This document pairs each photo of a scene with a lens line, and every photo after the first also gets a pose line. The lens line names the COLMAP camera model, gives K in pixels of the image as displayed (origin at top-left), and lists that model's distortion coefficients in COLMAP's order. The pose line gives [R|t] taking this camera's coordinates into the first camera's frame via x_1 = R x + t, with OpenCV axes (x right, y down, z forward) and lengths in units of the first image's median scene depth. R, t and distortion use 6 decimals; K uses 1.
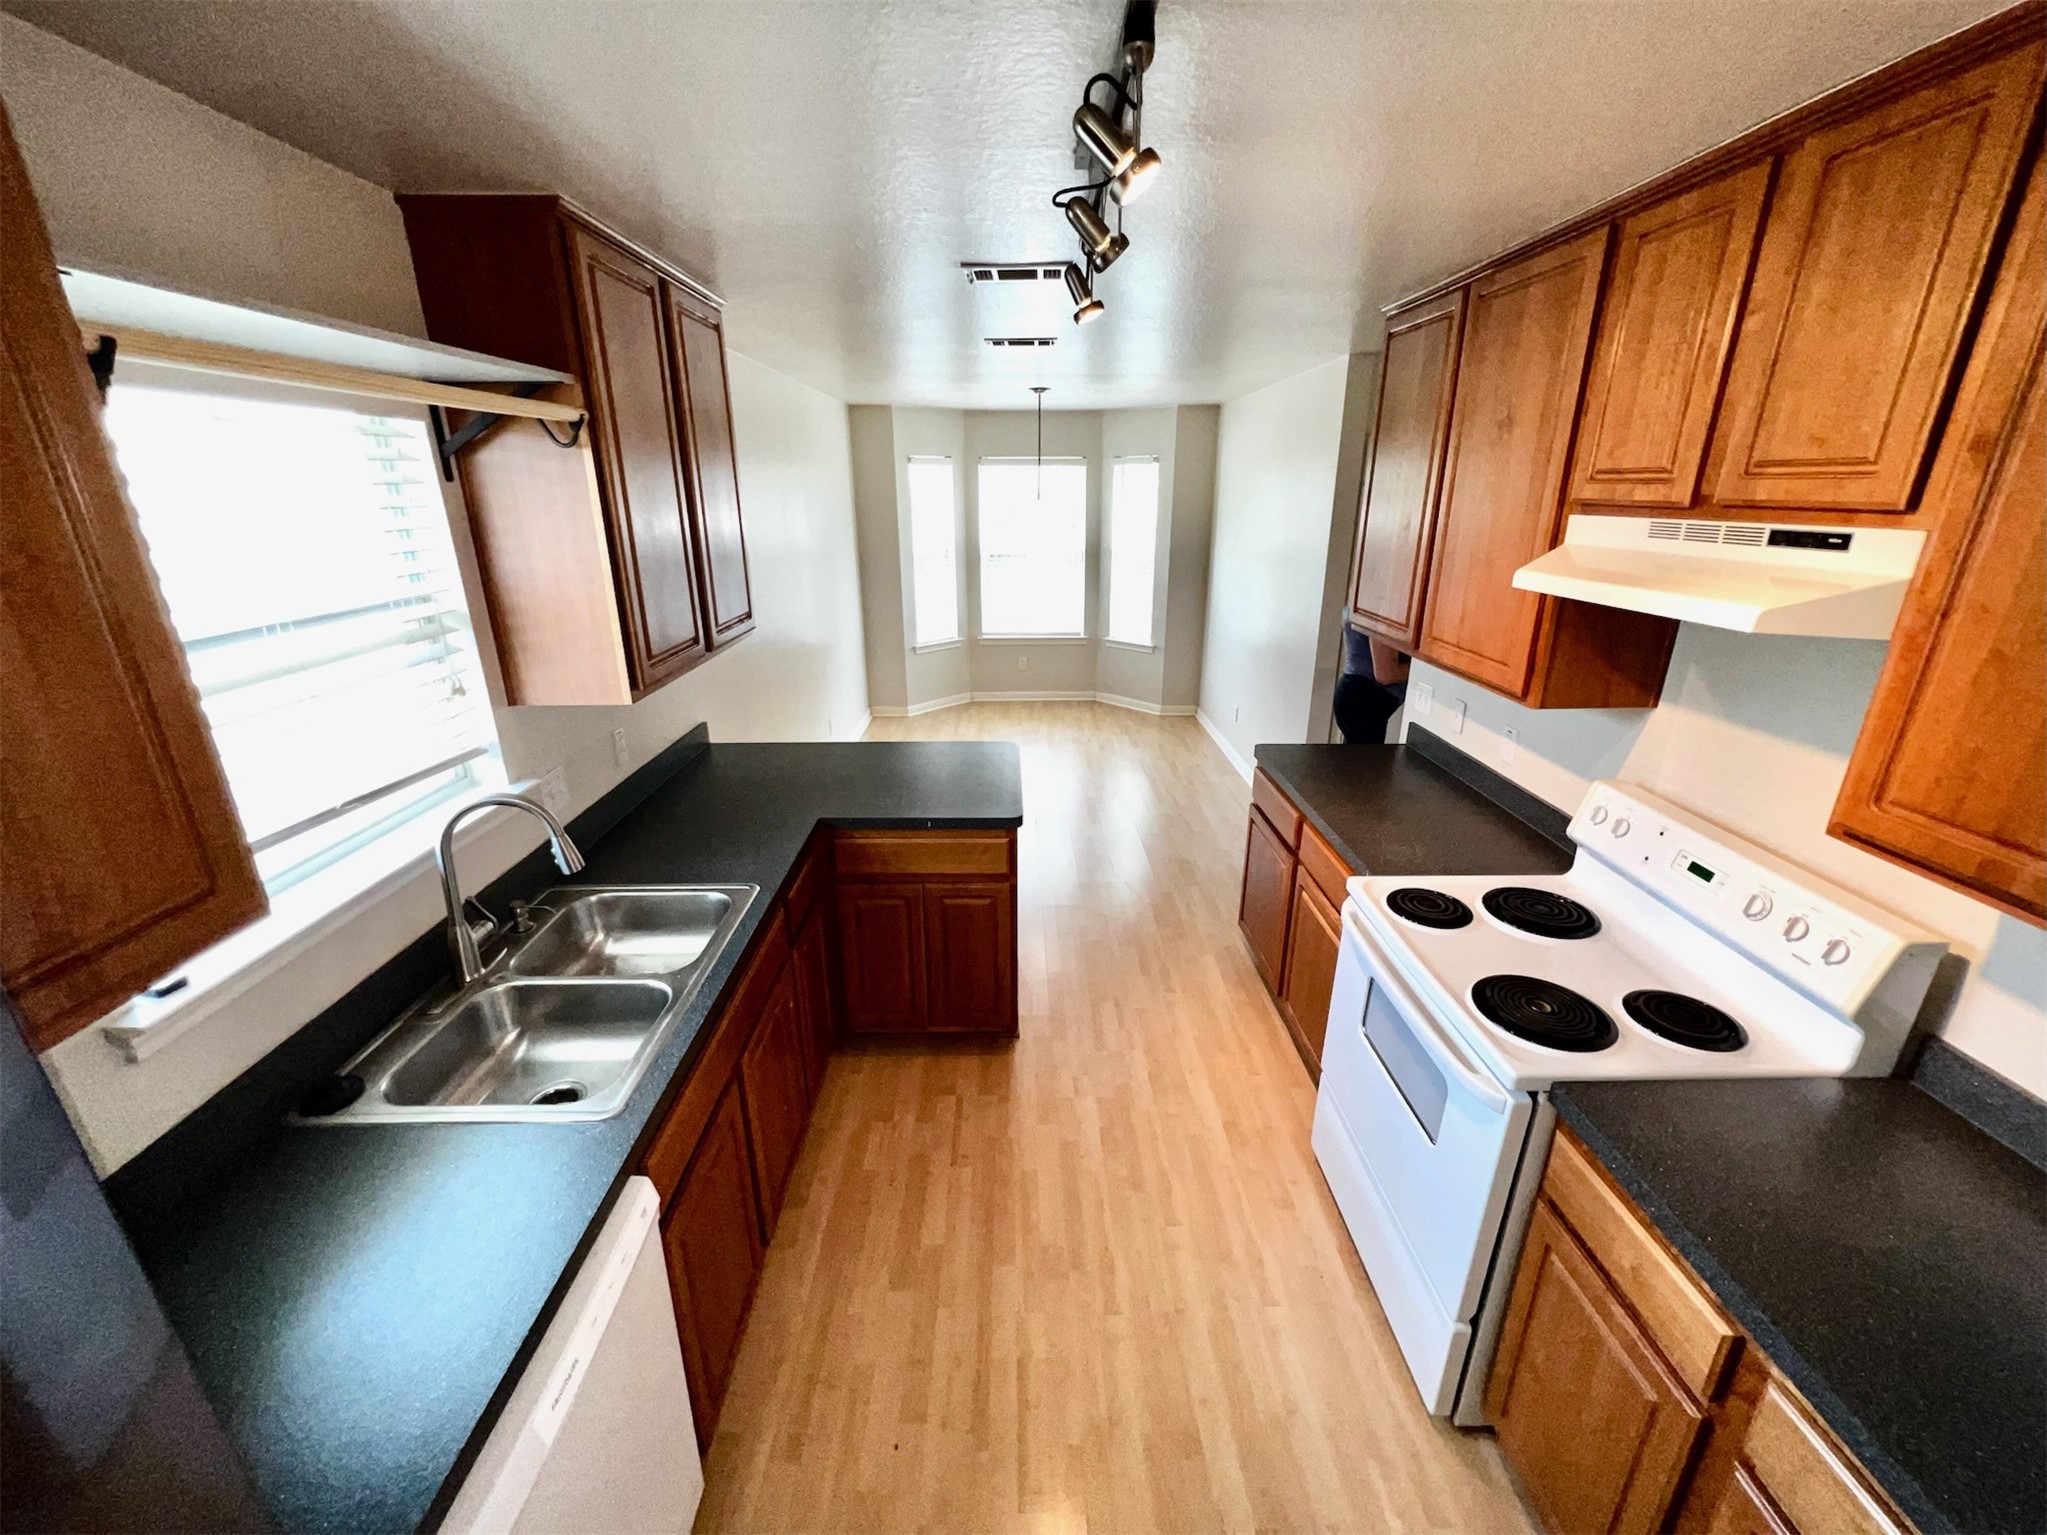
lens RADIAL K [[823.1, 0, 1020.7], [0, 823.1, 771.3], [0, 0, 1]] dist [-0.000044, 0.000059]
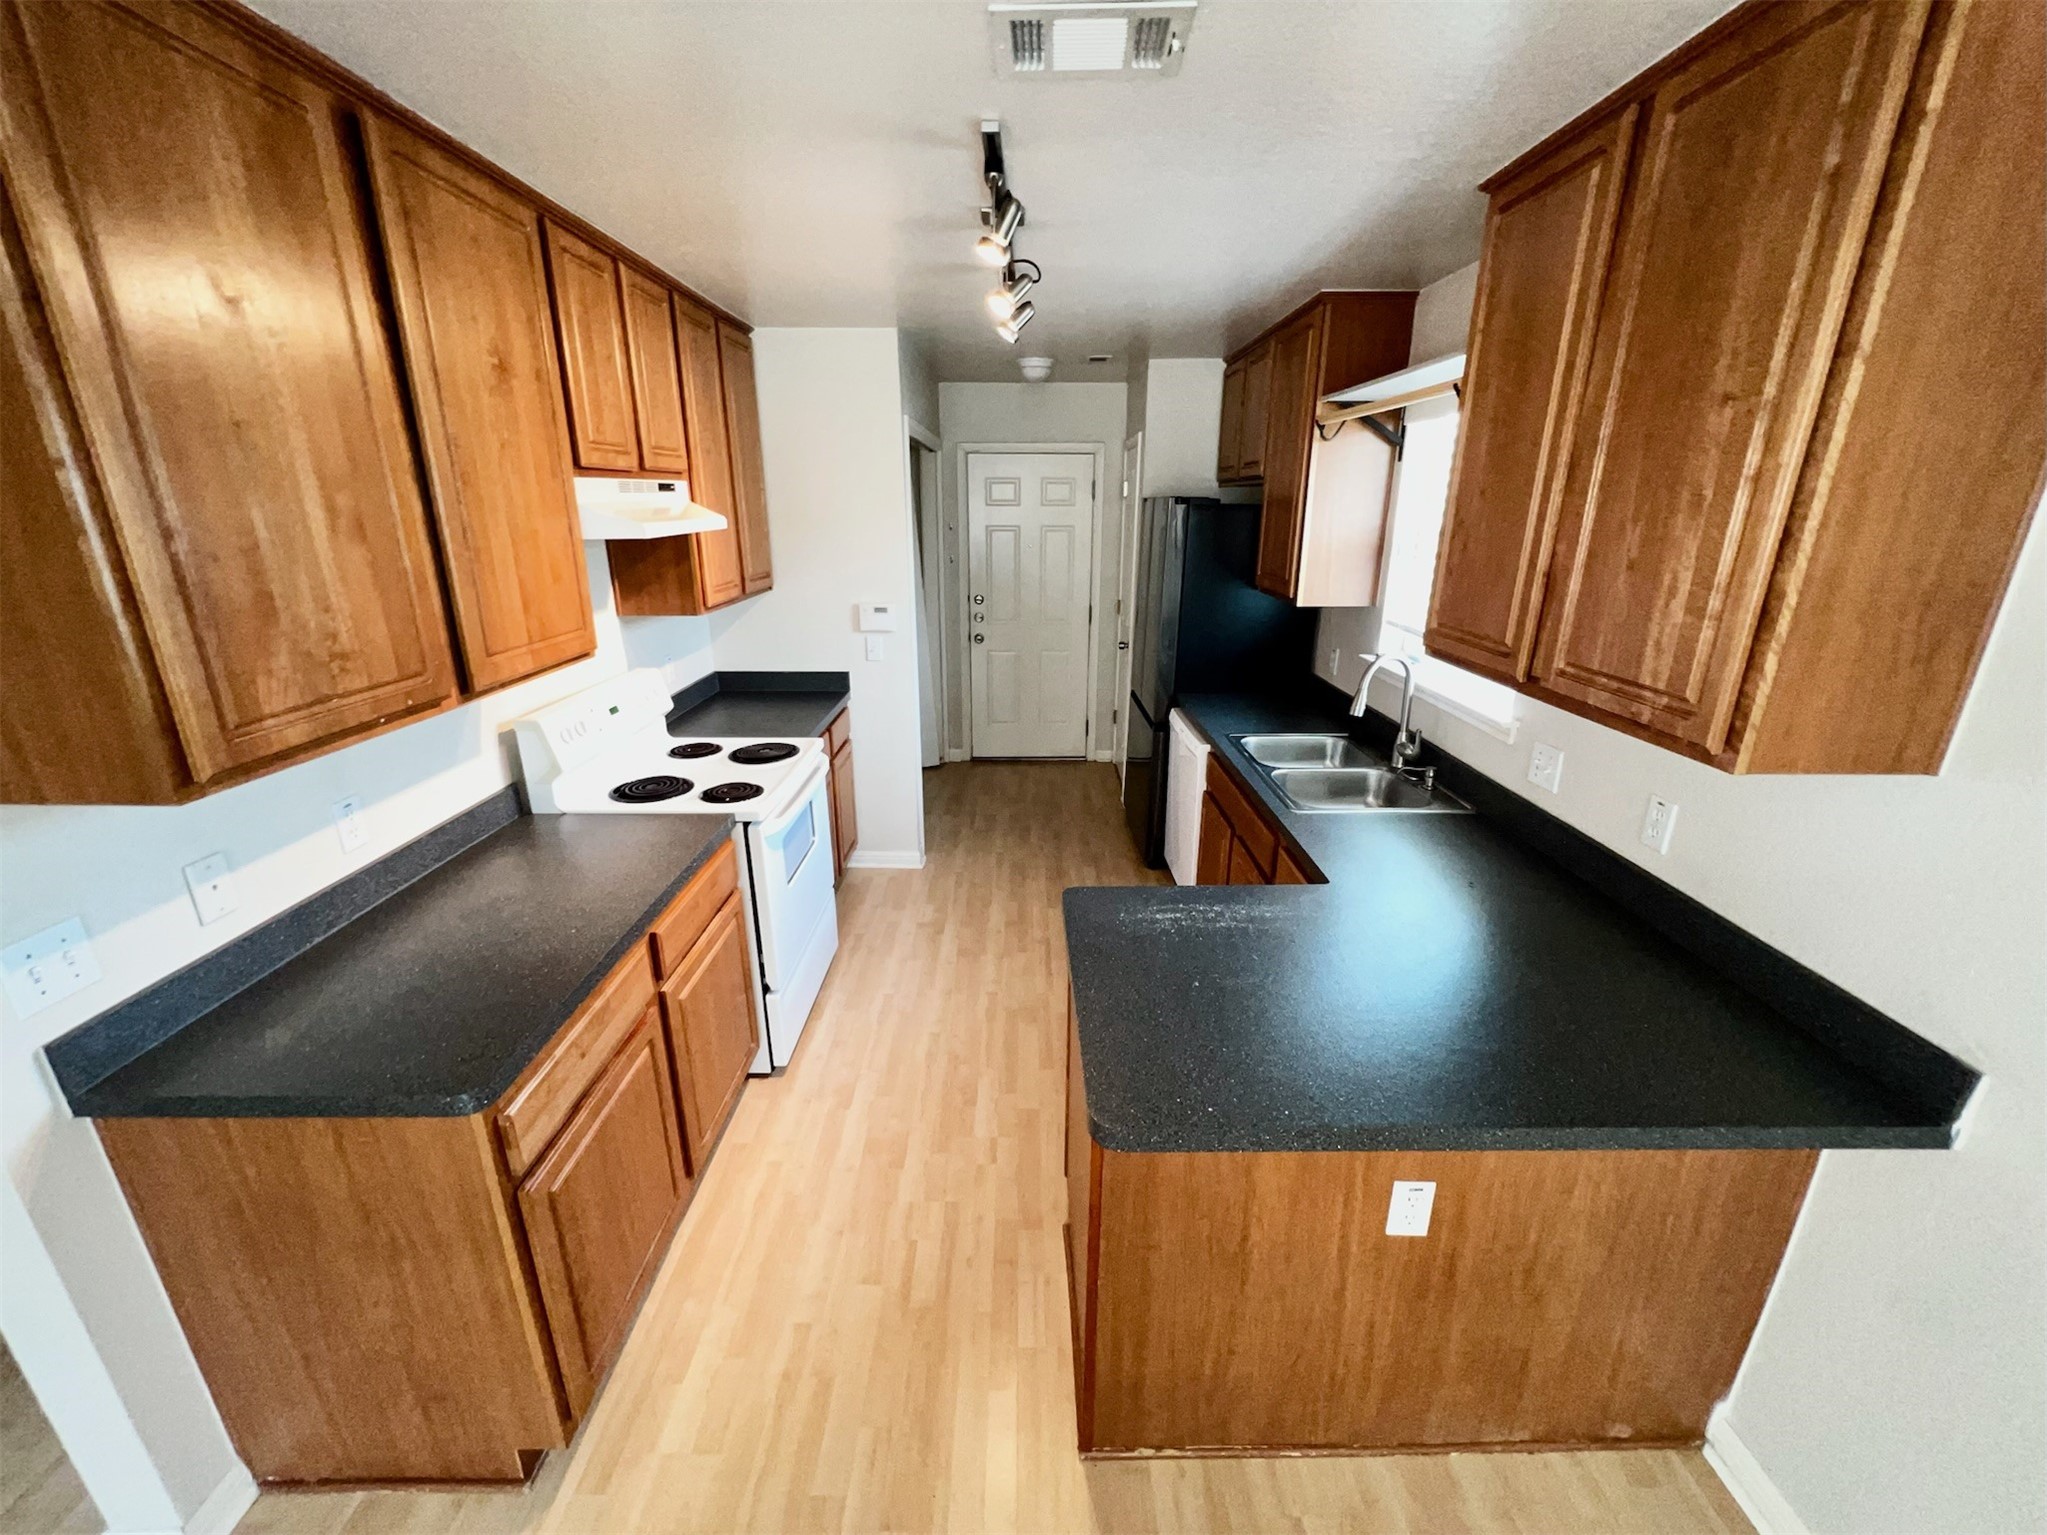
lens RADIAL K [[823.1, 0, 1020.8], [0, 823.1, 763.8], [0, 0, 1]] dist [-0.000044, 0.000059]
pose [[-0.999964, -0.003578, 0.007721, 0.044882], [0.001819, 0.796473, 0.604671, -0.613805], [-0.008313, 0.604663, -0.796438, 1.924356]]
